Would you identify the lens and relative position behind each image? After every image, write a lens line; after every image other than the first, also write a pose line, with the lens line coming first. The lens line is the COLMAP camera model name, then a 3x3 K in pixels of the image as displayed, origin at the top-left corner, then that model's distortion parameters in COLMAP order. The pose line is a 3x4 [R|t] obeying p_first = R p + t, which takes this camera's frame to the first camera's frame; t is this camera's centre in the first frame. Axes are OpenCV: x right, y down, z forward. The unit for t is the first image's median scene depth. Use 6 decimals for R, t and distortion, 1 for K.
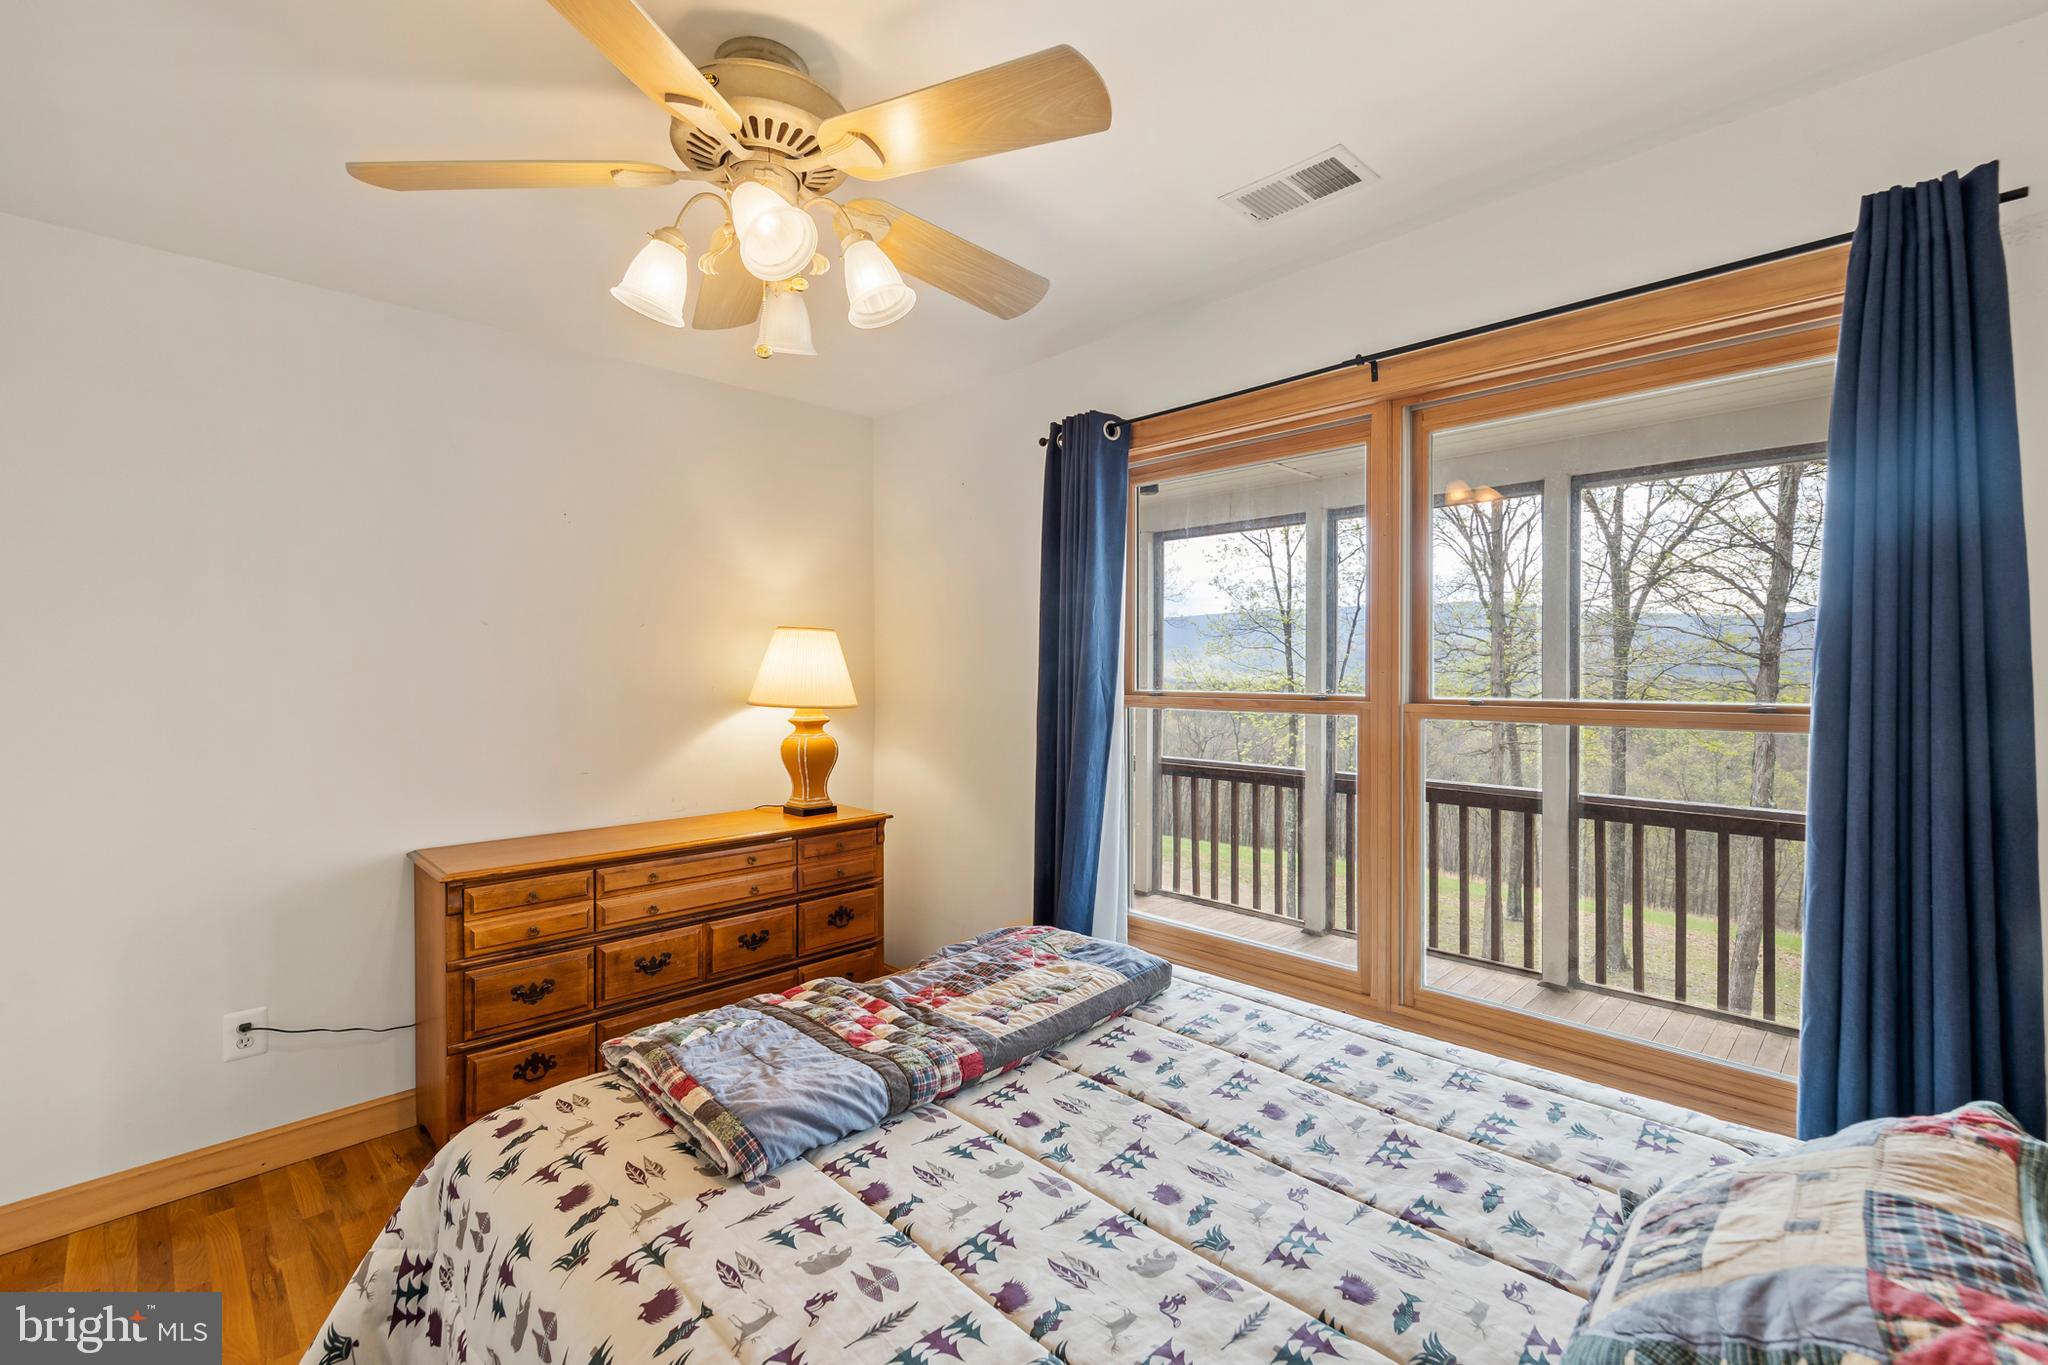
lens RADIAL K [[879.1, 0, 1033.8], [0, 879.1, 670.9], [0, 0, 1]] dist [0.006798, -0.000573]
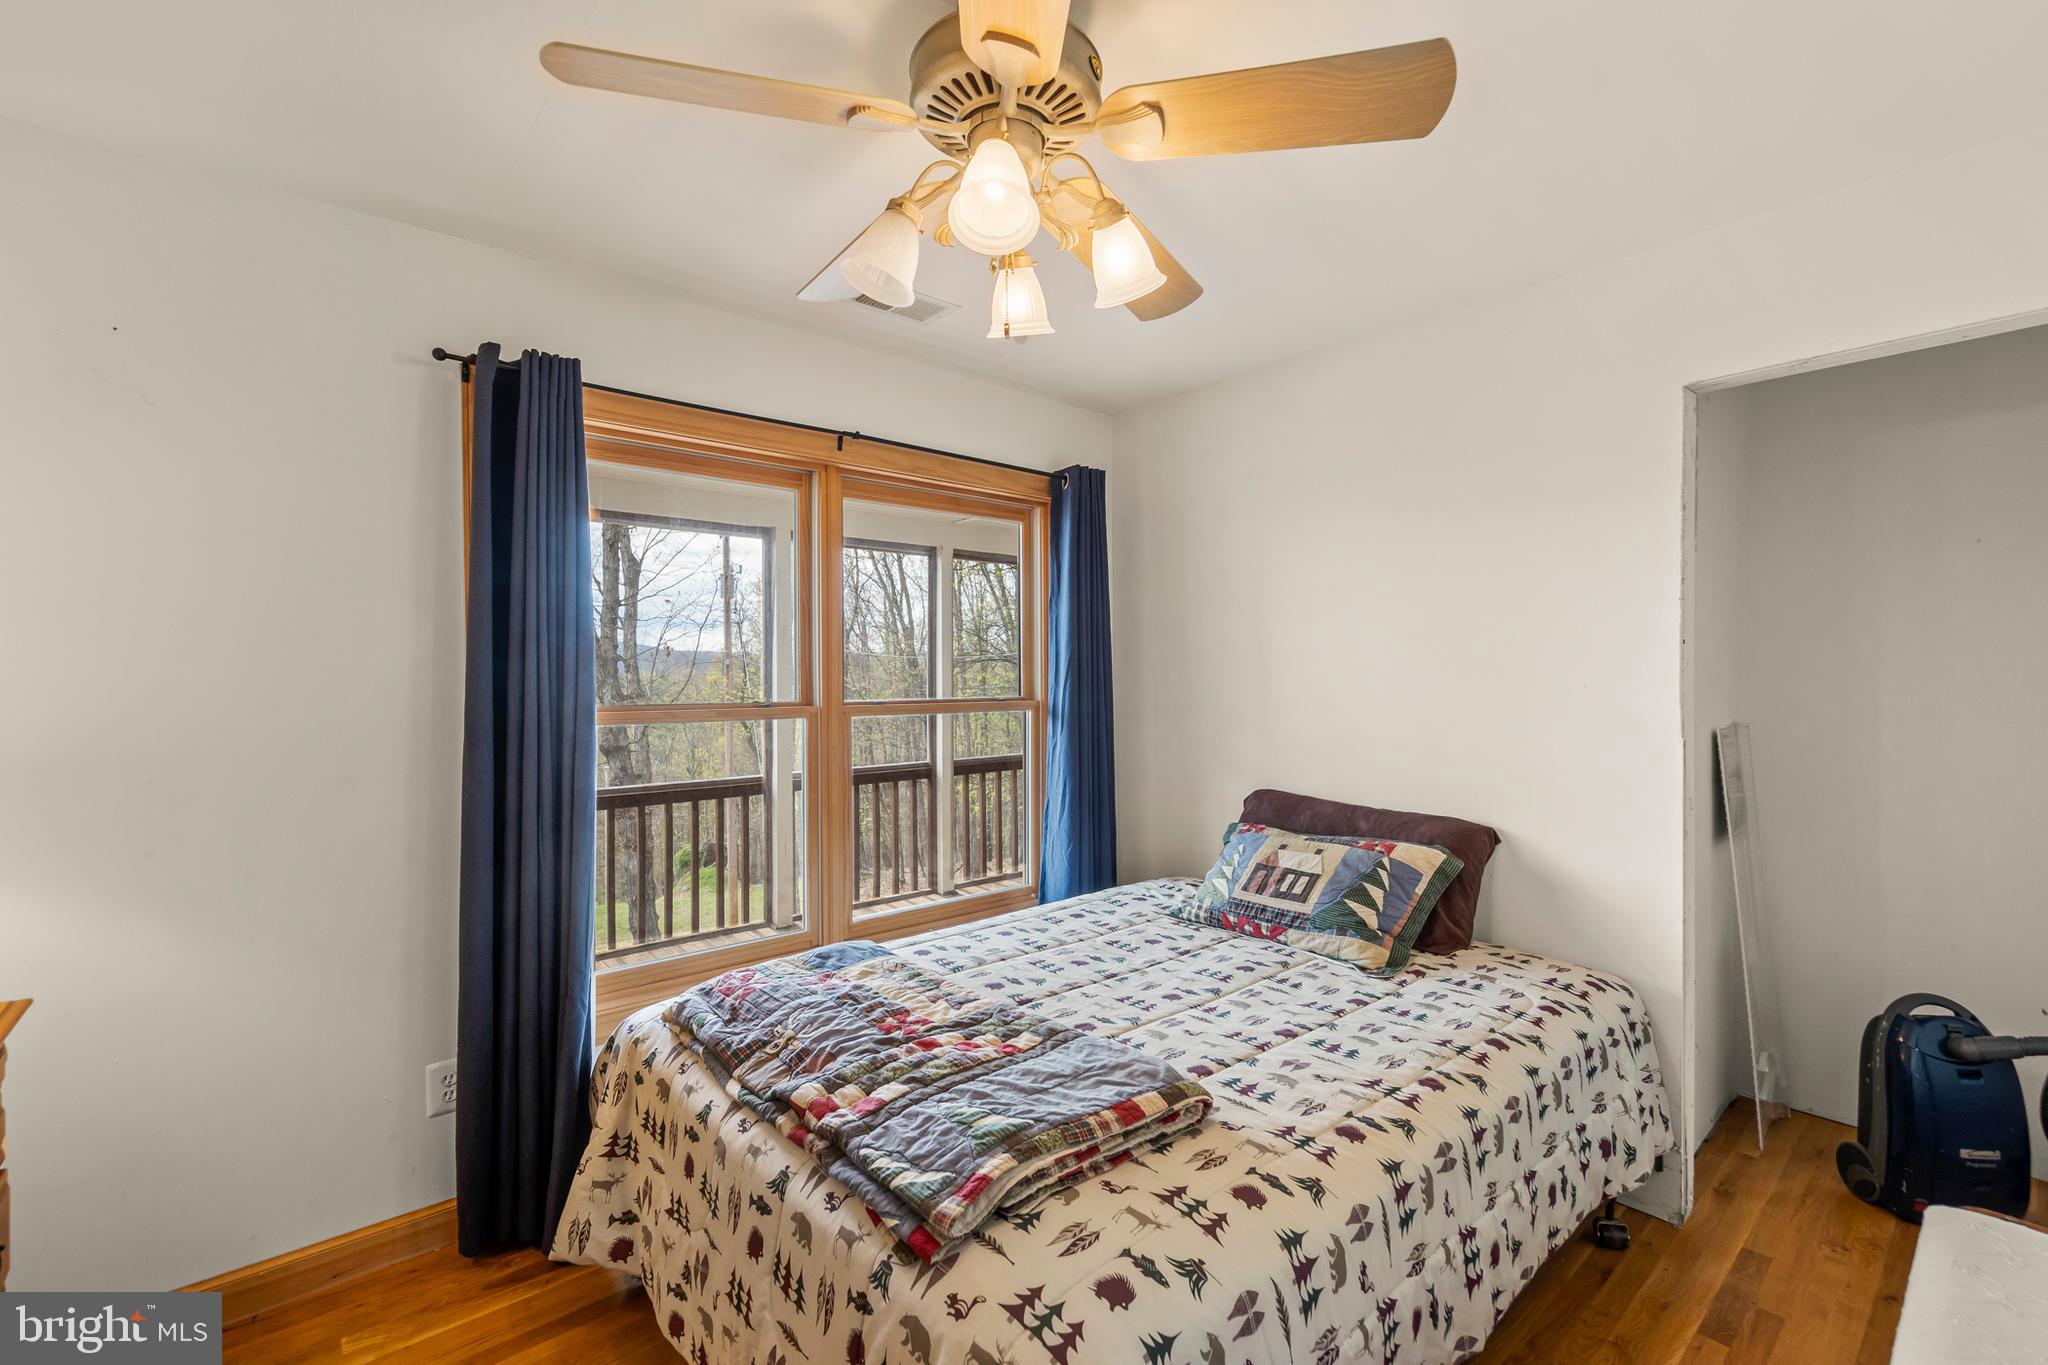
lens RADIAL K [[879.1, 0, 1020.9], [0, 879.1, 679.6], [0, 0, 1]] dist [0.006798, -0.000573]
pose [[0.088640, -0.003190, 0.996059, -1.162671], [0.006906, 0.999973, 0.002588, -0.004223], [-0.996040, 0.006649, 0.088659, 0.871844]]
